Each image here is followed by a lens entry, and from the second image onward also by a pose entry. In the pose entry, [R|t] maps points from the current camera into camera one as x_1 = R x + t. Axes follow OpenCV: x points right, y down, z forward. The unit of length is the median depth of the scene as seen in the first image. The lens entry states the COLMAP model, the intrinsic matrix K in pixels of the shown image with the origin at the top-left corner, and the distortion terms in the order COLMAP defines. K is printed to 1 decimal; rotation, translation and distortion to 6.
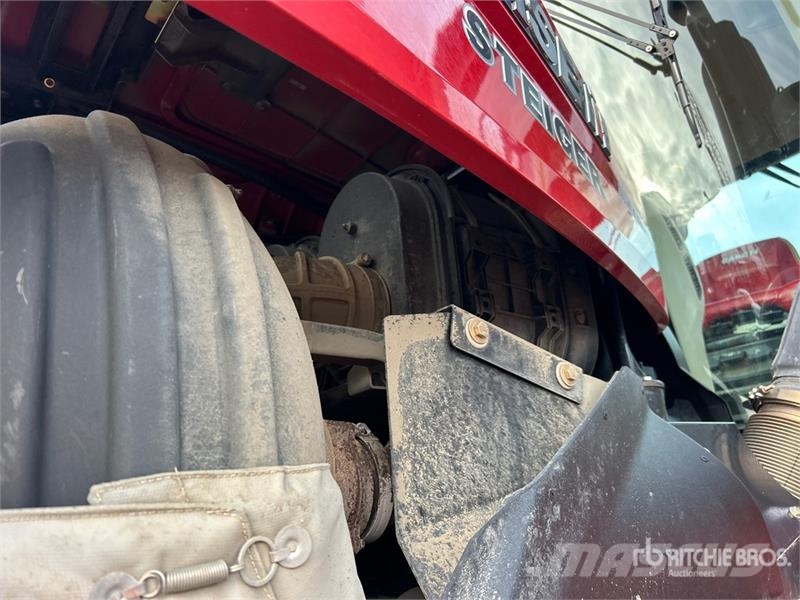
lens RADIAL K [[597.4, 0, 400.0], [0, 597.4, 300.0], [0, 0, 1]] dist [0.049561, -0.054030]
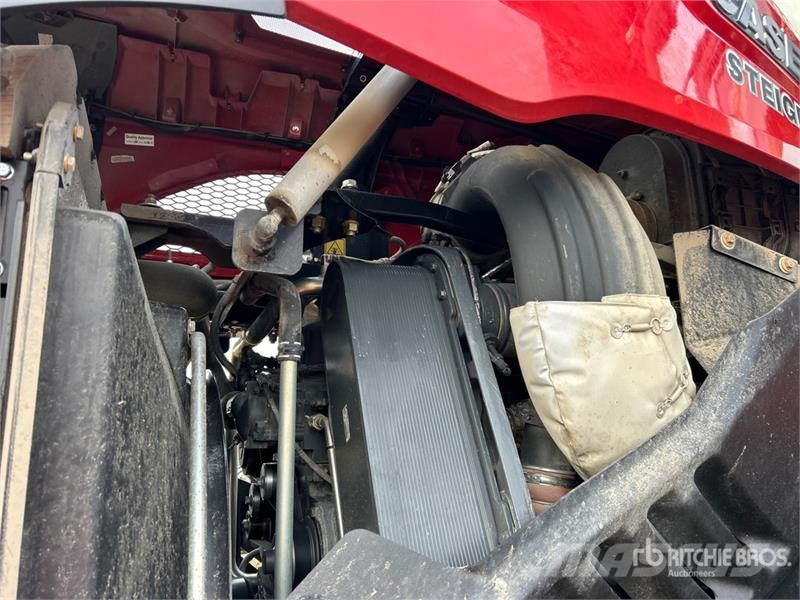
lens RADIAL K [[597.4, 0, 400.0], [0, 597.4, 300.0], [0, 0, 1]] dist [0.049561, -0.054030]
pose [[0.956101, -0.009034, -0.292897, -0.253443], [0.050202, 0.989797, 0.133345, -0.052706], [0.288704, -0.142195, 0.946800, -0.896672]]
